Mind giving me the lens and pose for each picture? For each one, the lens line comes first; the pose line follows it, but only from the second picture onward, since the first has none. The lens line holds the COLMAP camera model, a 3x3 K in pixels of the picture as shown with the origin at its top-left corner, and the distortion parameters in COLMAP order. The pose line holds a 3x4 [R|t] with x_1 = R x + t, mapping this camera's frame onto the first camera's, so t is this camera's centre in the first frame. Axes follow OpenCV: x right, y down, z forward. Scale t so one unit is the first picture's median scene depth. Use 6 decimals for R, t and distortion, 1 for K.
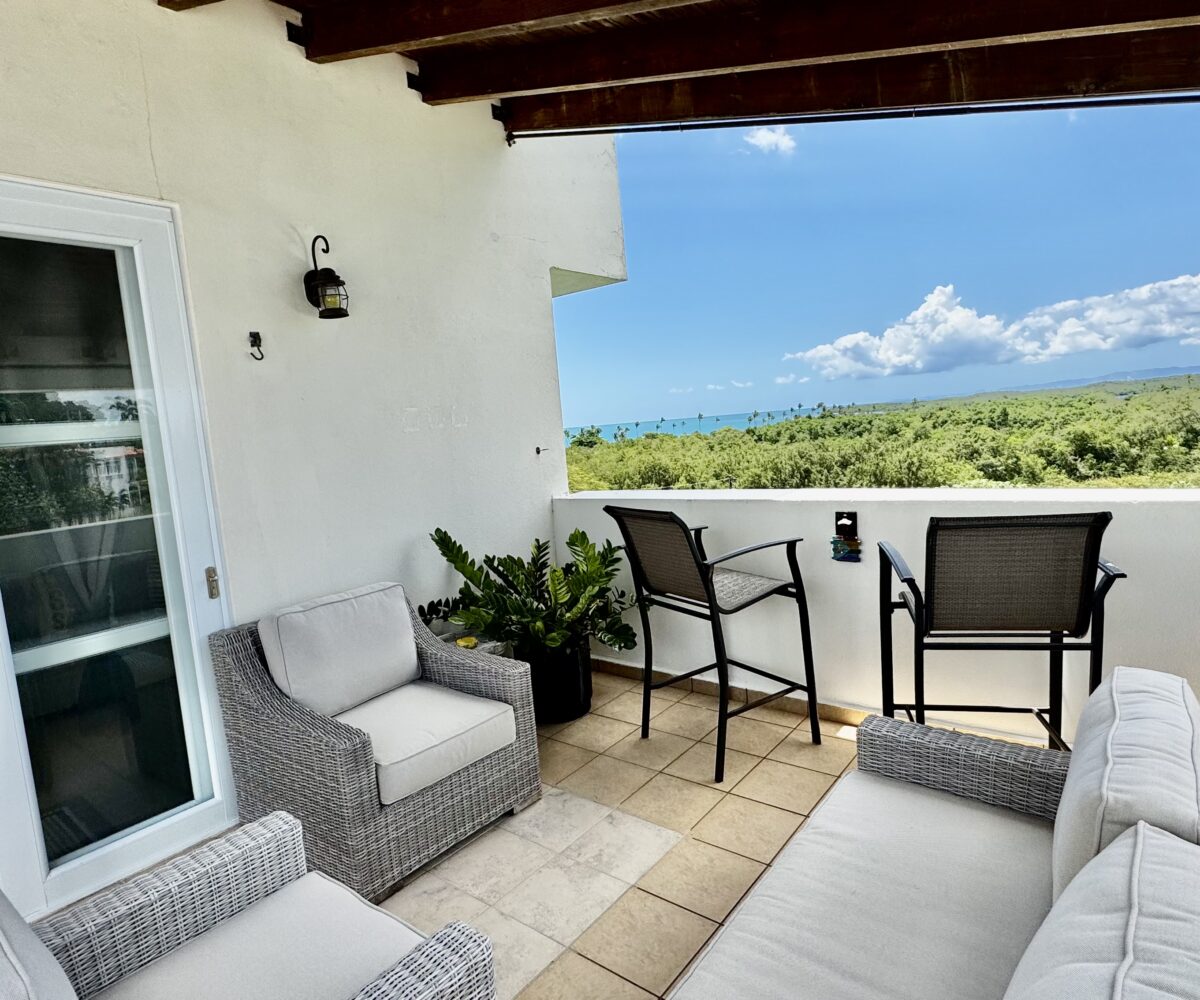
lens RADIAL K [[701.1, 0, 605.8], [0, 701.1, 498.0], [0, 0, 1]] dist [0.026145, -0.000209]
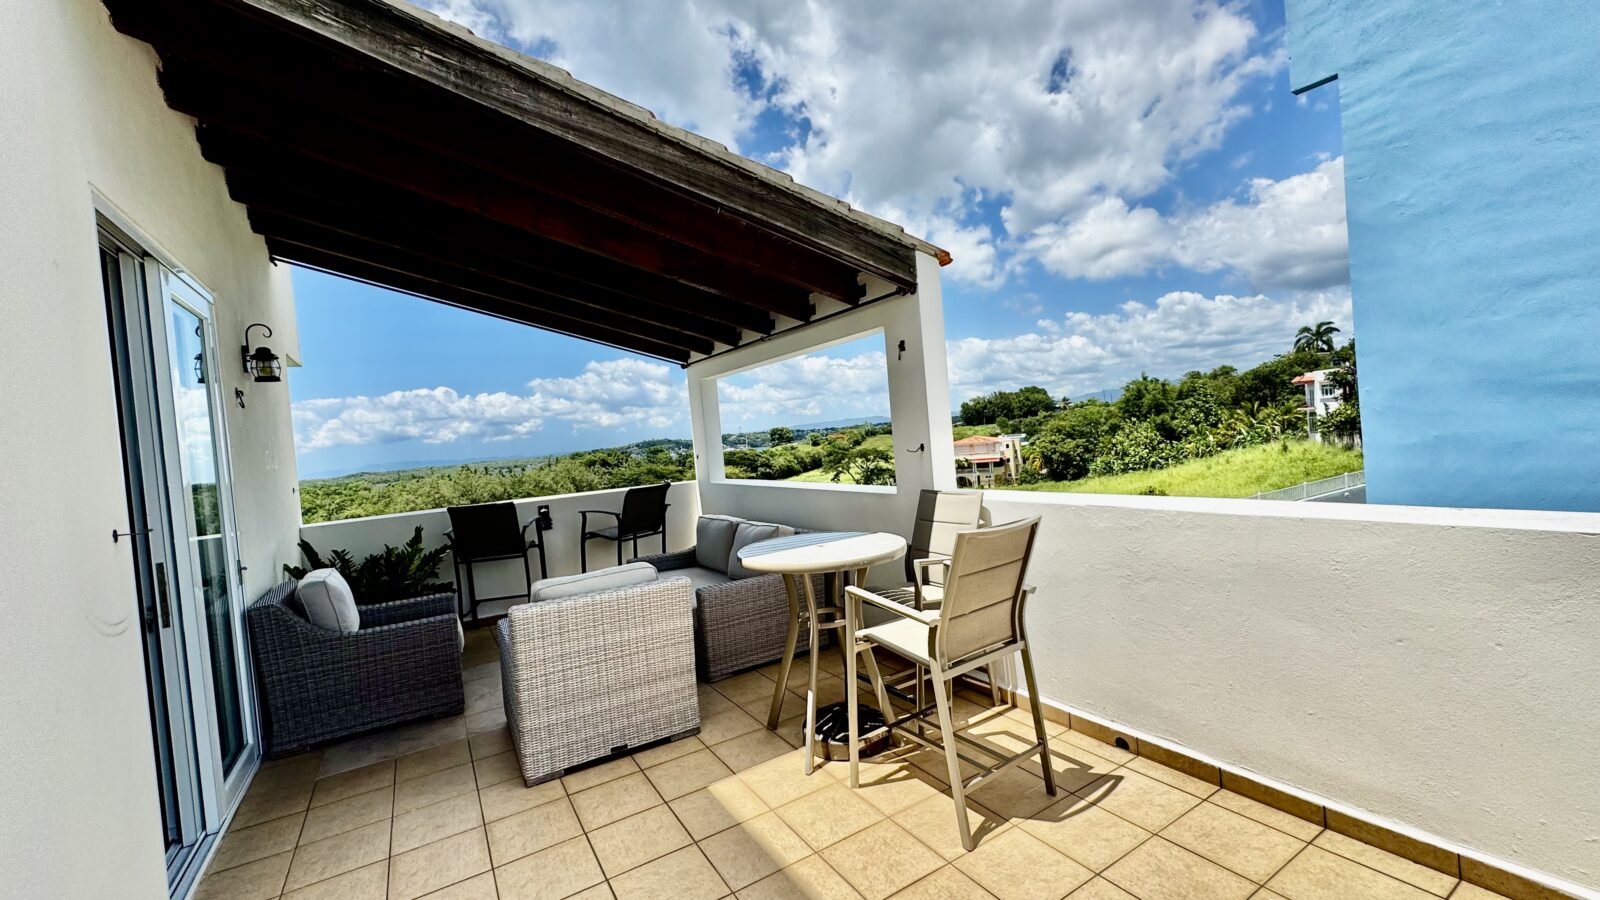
lens RADIAL K [[638.2, 0, 805.1], [0, 638.2, 449.6], [0, 0, 1]] dist [0.001089, 0.000047]
pose [[0.348284, 0.025199, 0.937050, -1.153537], [0.160060, 0.983360, -0.085935, 0.144604], [-0.923623, 0.179914, 0.338455, -0.355380]]
